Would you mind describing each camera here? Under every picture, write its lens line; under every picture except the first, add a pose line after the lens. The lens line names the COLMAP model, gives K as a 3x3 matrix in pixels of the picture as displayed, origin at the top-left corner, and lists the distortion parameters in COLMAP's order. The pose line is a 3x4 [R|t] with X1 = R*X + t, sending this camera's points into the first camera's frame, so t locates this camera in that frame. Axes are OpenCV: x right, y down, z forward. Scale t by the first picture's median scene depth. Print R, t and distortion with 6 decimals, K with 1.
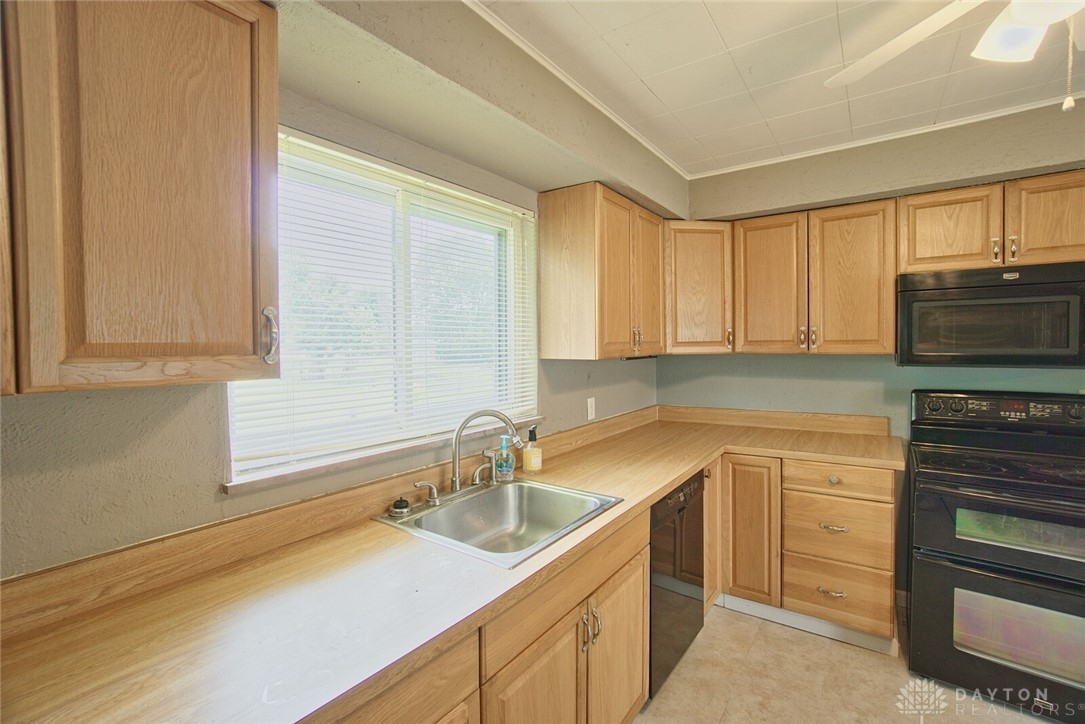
lens RADIAL K [[475.4, 0, 532.8], [0, 475.4, 354.3], [0, 0, 1]] dist [-0.065457, 0.024435]
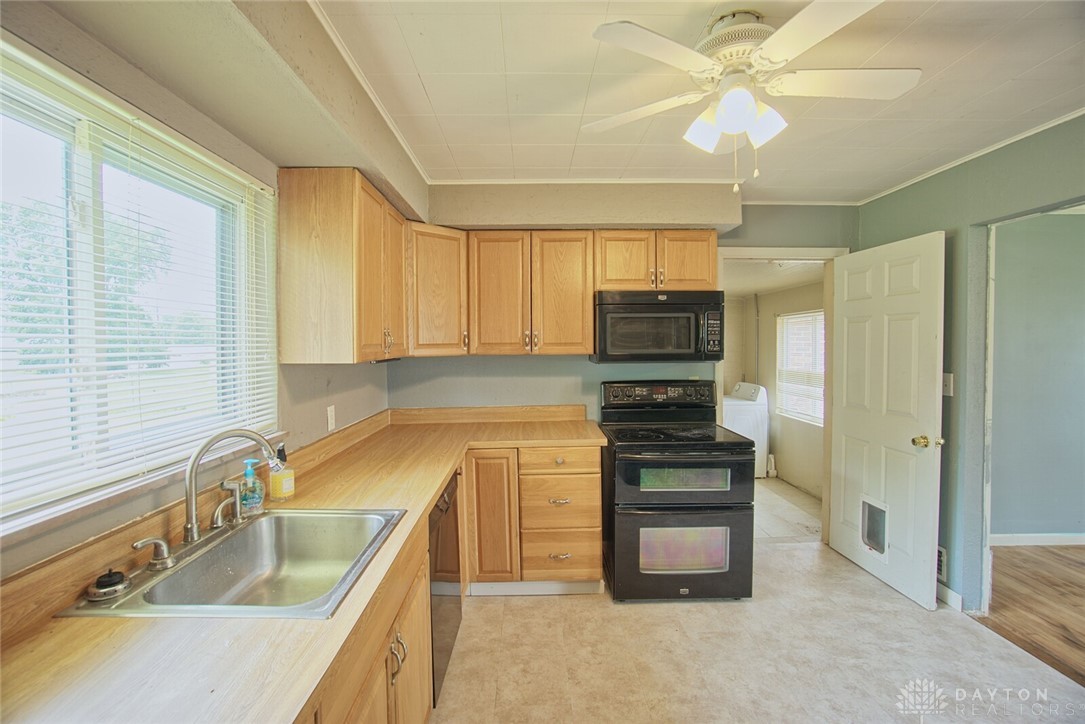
lens RADIAL K [[475.4, 0, 532.8], [0, 475.4, 354.3], [0, 0, 1]] dist [-0.065457, 0.024435]
pose [[0.799909, -0.009525, 0.600046, -0.127834], [0.013041, 0.999914, -0.001512, -0.000195], [-0.599980, 0.009034, 0.799964, 0.068584]]
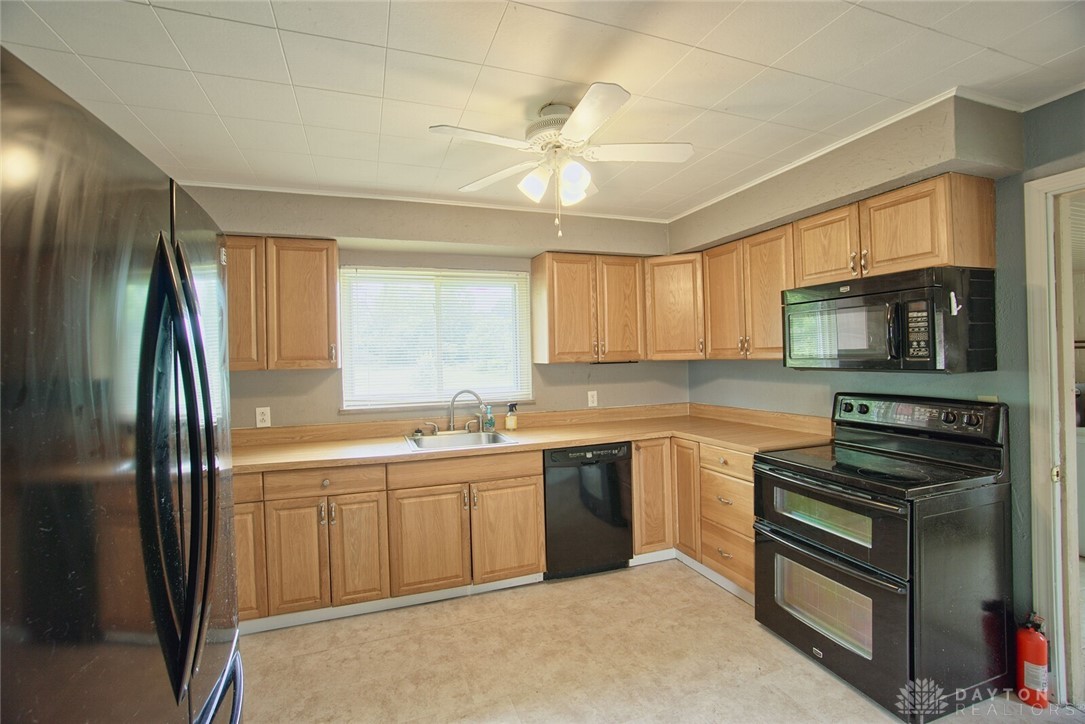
lens RADIAL K [[475.4, 0, 532.8], [0, 475.4, 354.3], [0, 0, 1]] dist [-0.065457, 0.024435]
pose [[0.828979, -0.008470, -0.559216, 0.935293], [-0.000032, 0.999885, -0.015192, 0.004750], [0.559280, 0.012612, 0.828883, -0.330219]]
